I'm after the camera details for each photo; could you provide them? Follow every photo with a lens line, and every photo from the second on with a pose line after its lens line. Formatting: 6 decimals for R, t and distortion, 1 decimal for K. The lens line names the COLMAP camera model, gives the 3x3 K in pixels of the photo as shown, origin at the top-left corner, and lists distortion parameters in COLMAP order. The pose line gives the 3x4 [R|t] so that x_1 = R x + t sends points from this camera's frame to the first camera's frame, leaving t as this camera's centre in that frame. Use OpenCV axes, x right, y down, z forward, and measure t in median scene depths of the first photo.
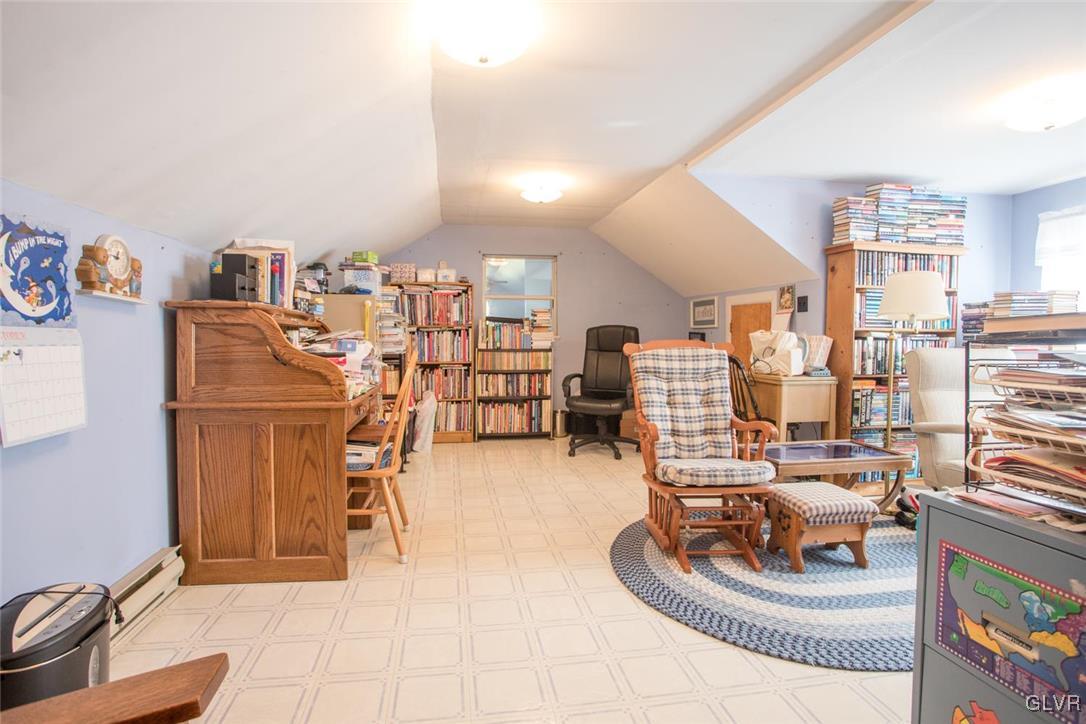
lens RADIAL K [[532.1, 0, 536.7], [0, 532.1, 355.5], [0, 0, 1]] dist [-0.085554, 0.038892]
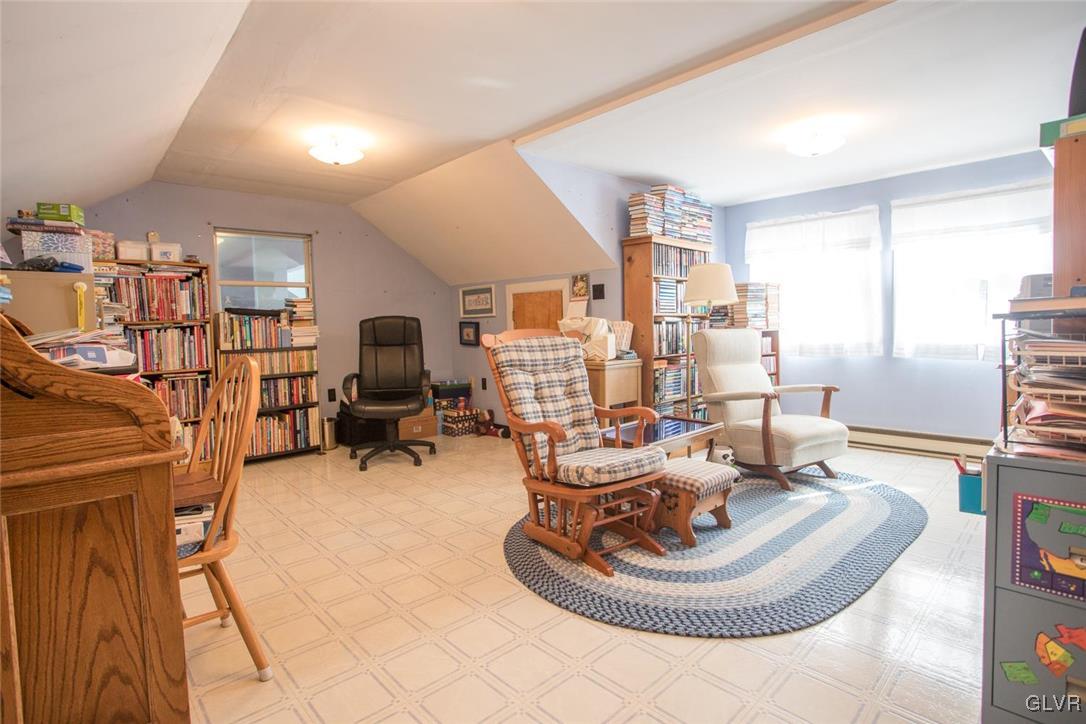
lens RADIAL K [[532.1, 0, 536.7], [0, 532.1, 355.5], [0, 0, 1]] dist [-0.085554, 0.038892]
pose [[0.832245, -0.055944, 0.551578, -0.217454], [0.047128, 0.998433, 0.030159, -0.009505], [-0.552401, 0.000895, 0.833578, 0.196730]]
